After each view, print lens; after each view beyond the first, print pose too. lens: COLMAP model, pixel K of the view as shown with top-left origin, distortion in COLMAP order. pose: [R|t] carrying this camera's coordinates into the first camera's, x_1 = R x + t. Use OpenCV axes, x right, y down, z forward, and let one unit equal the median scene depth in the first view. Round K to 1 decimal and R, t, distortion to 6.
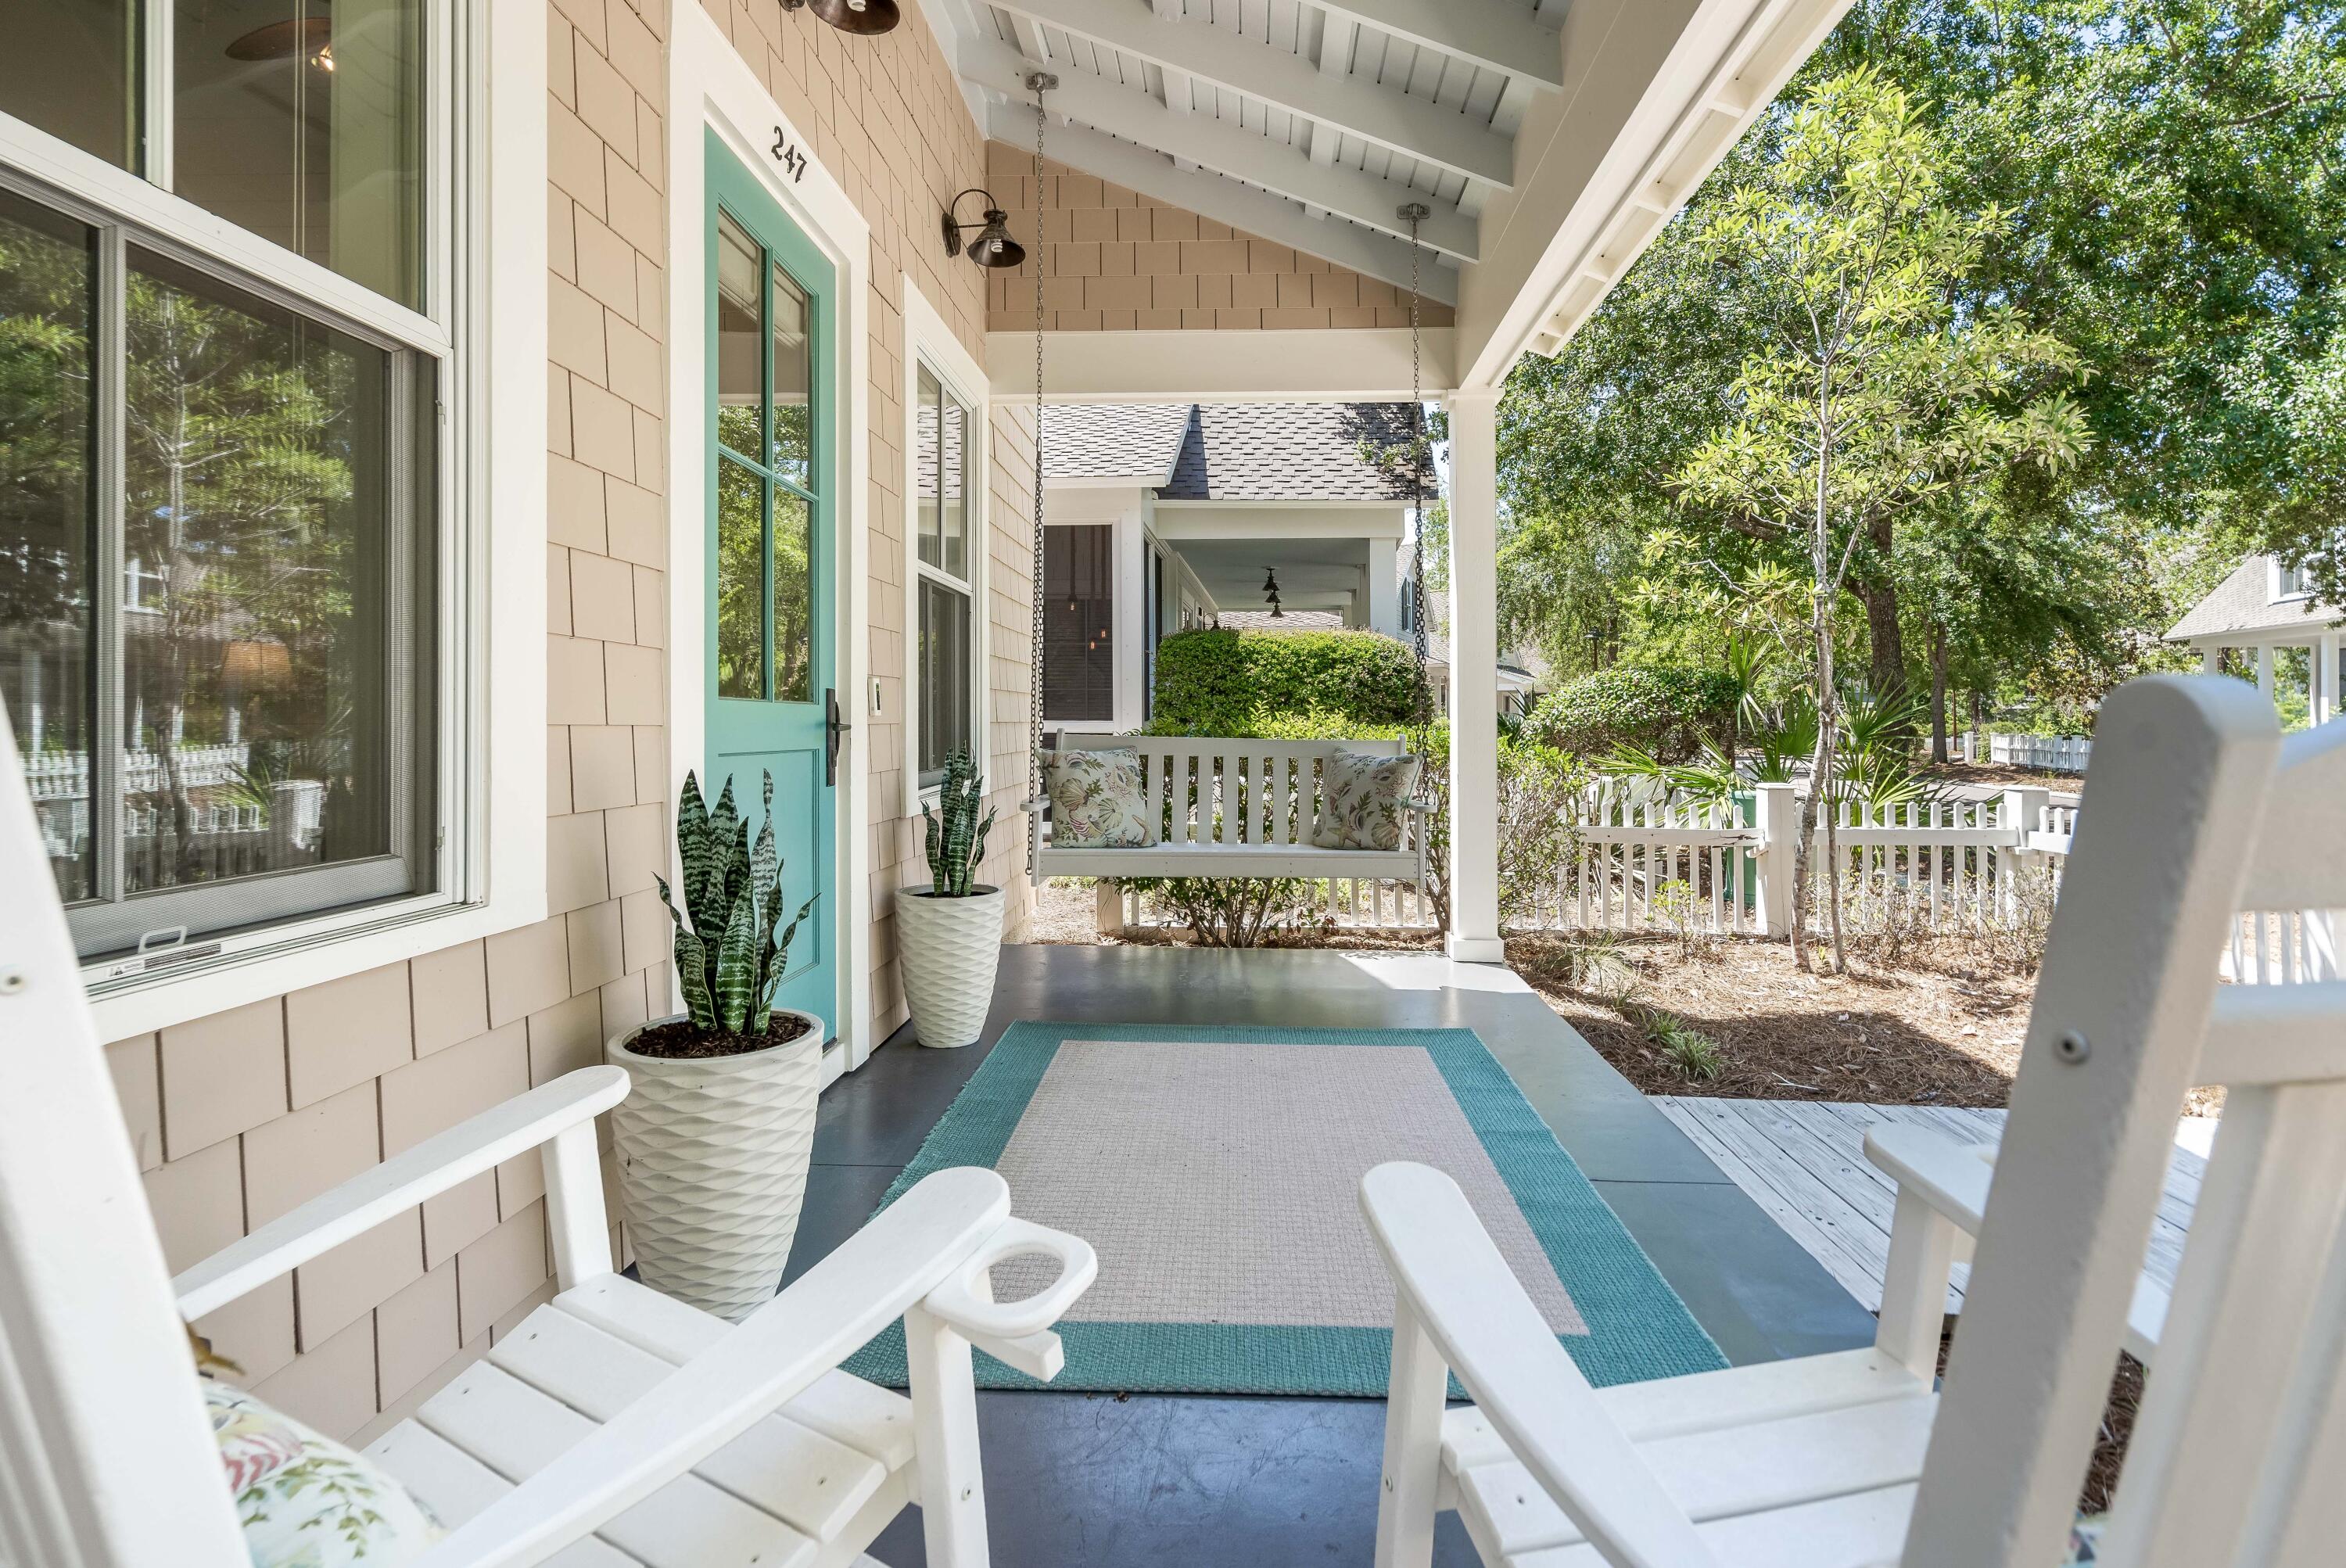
lens RADIAL K [[1092.2, 0, 1183.7], [0, 1092.2, 727.5], [0, 0, 1]] dist [-0.000513, 0.000100]
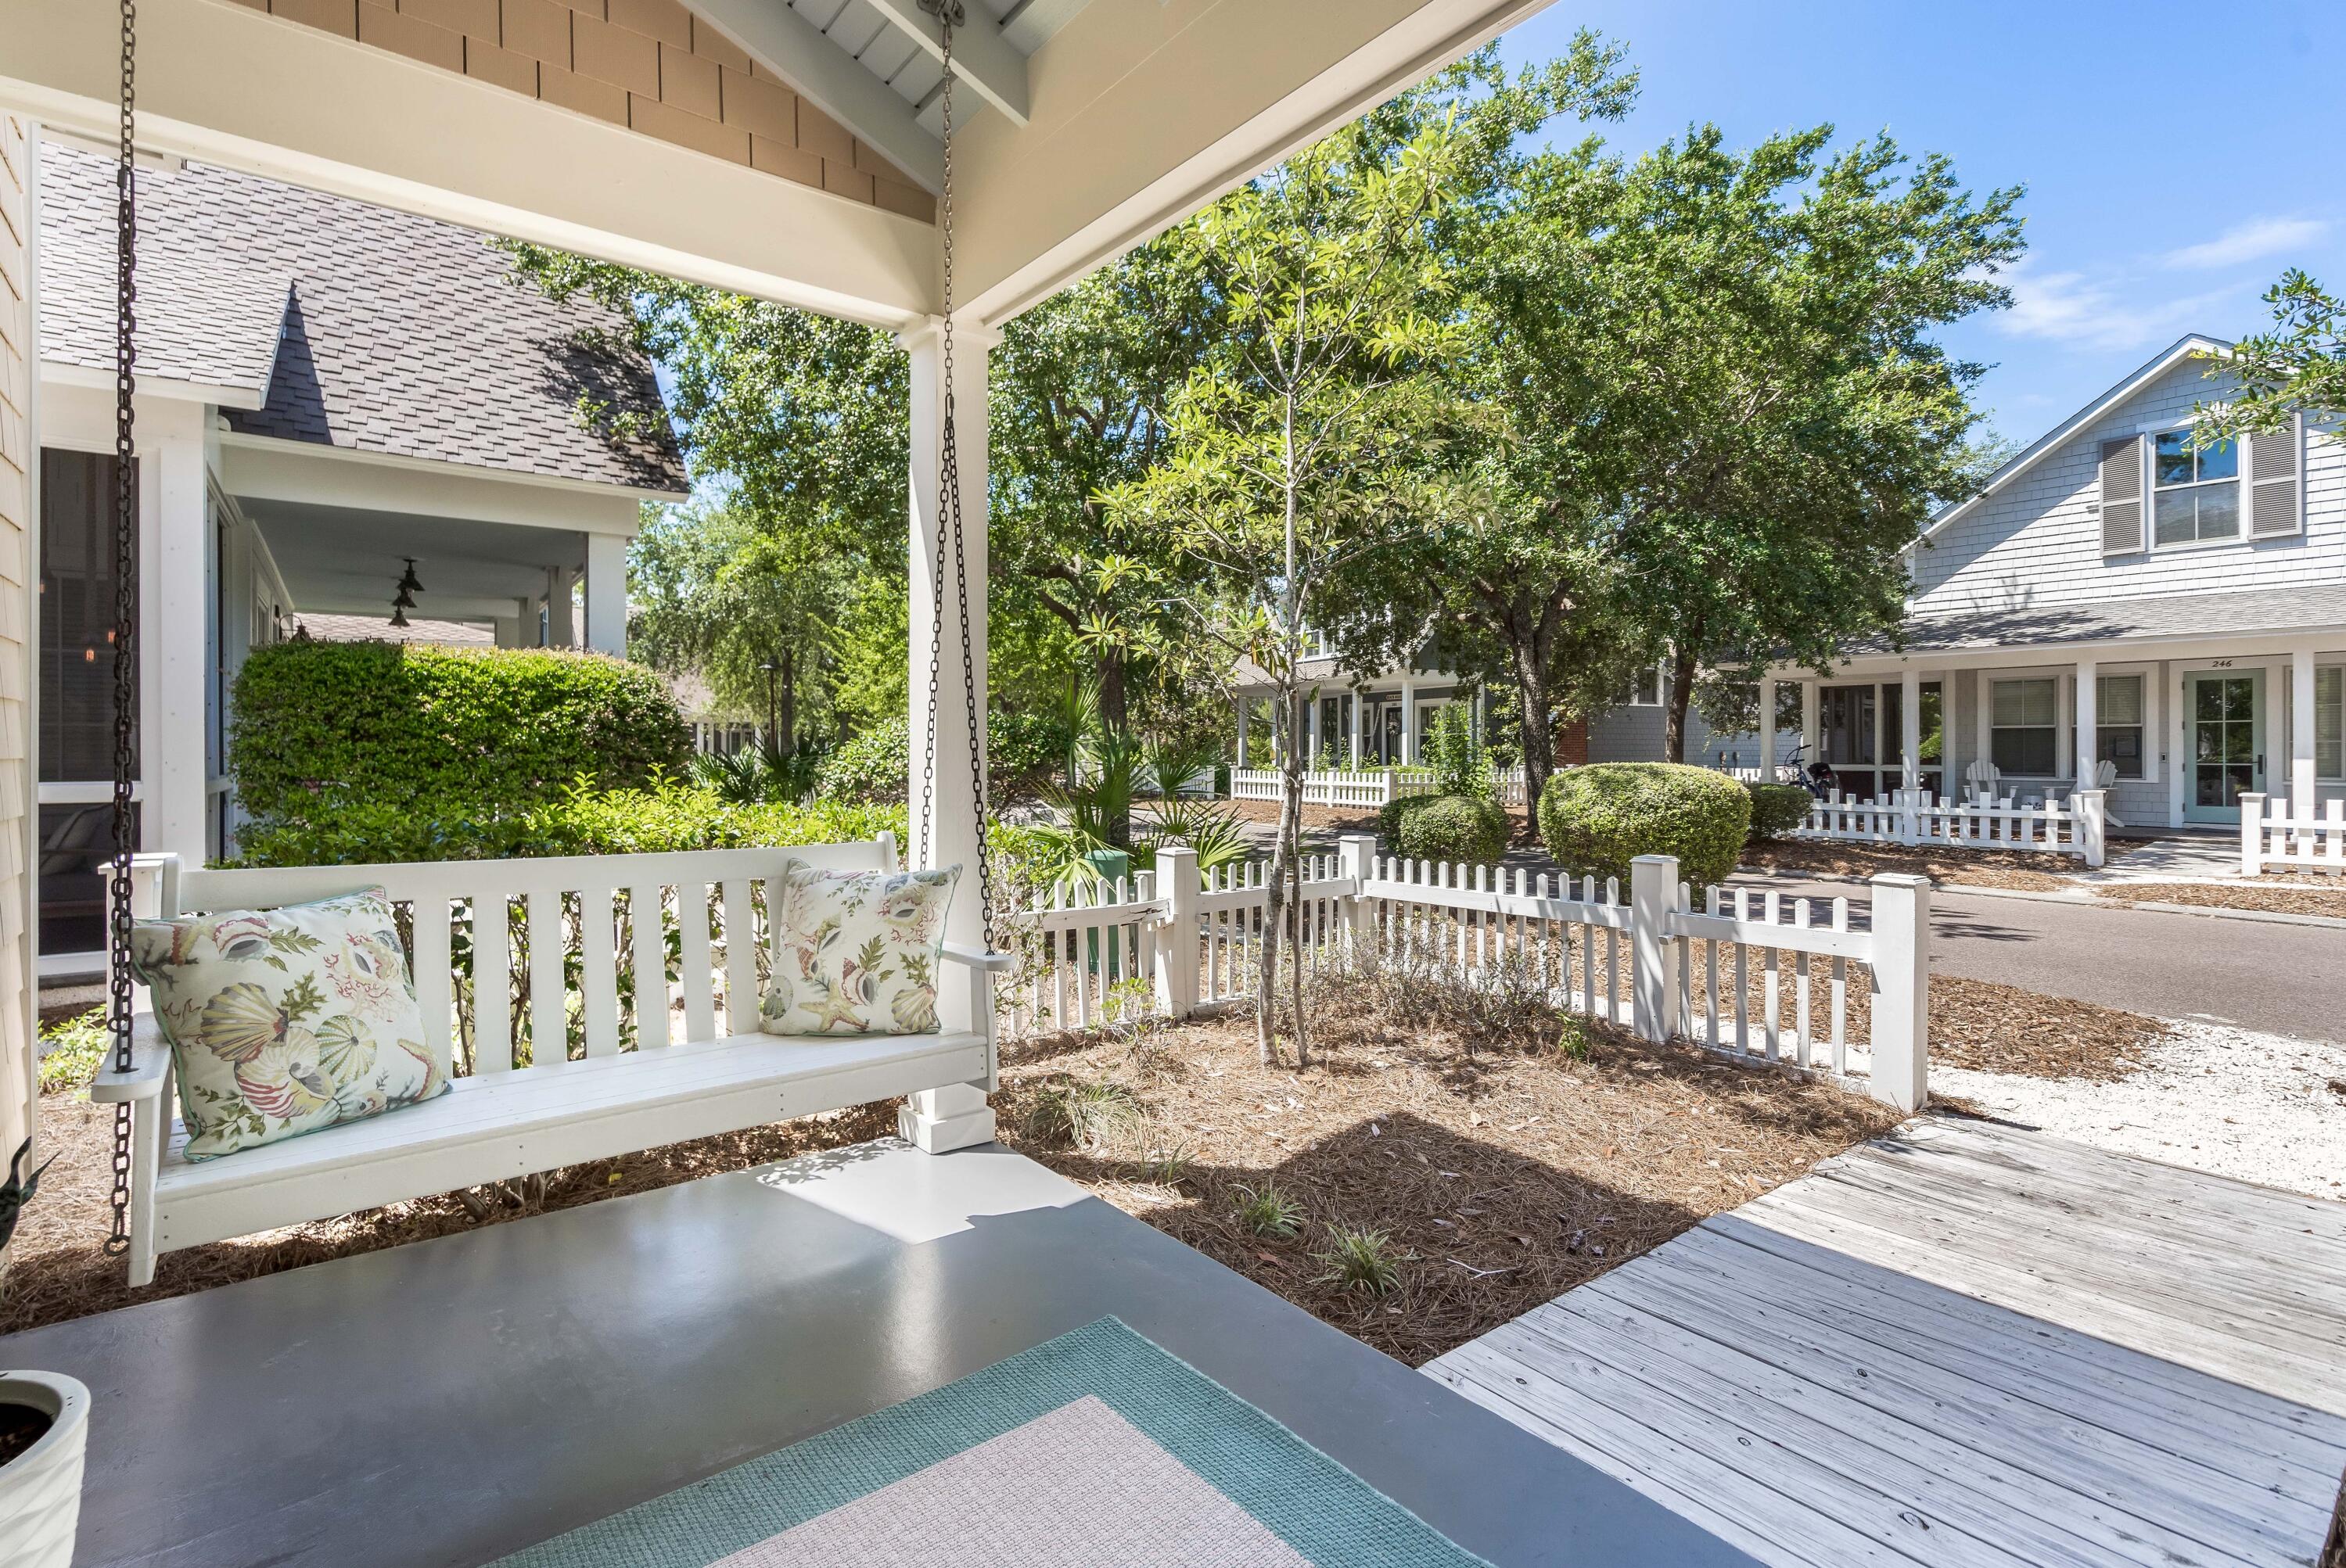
lens RADIAL K [[1117.7, 0, 1168.3], [0, 1117.7, 752.8], [0, 0, 1]] dist [-0.001817, -0.000462]
pose [[0.753632, -0.007056, 0.657258, -0.047043], [0.010717, 0.999941, -0.001553, -0.016498], [-0.657209, 0.008214, 0.753664, 0.175658]]
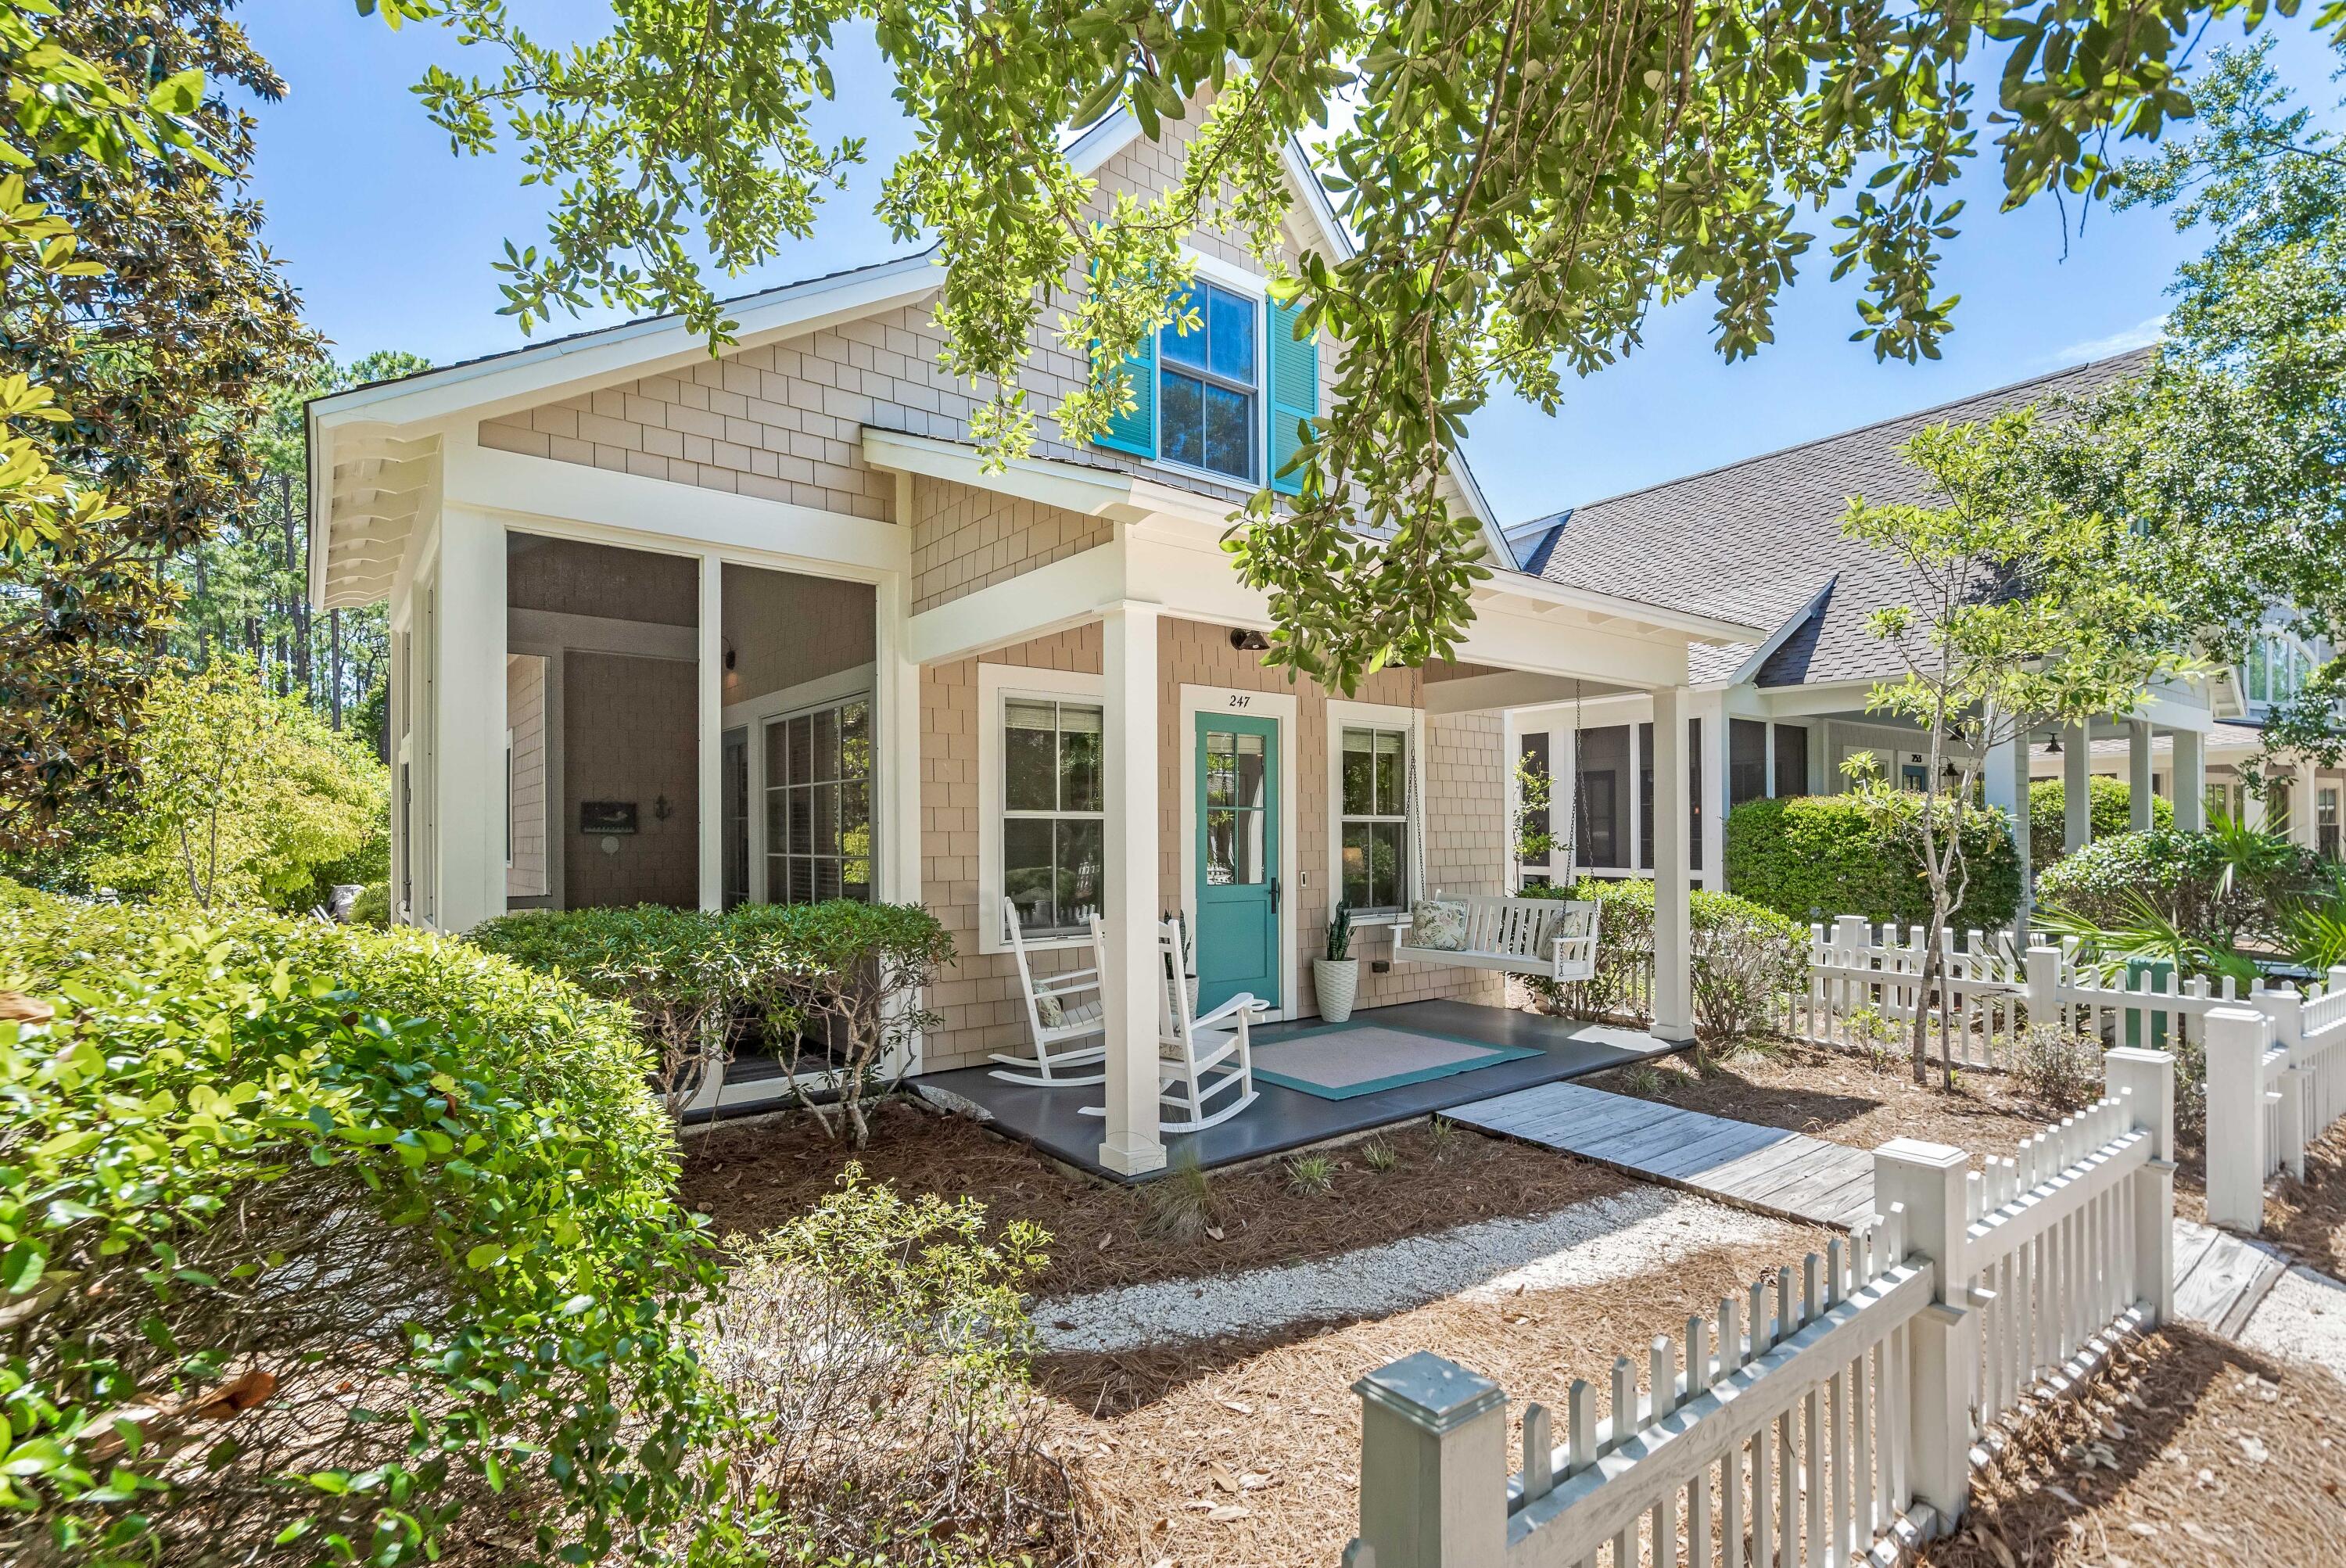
lens RADIAL K [[1073.4, 0, 1165.6], [0, 1073.4, 832.3], [0, 0, 1]] dist [0.000048, 0.000052]
pose [[0.654609, -0.007980, -0.755925, 0.516434], [-0.002546, 0.999915, -0.012760, -0.036259], [0.755963, 0.010277, 0.654534, -0.321898]]
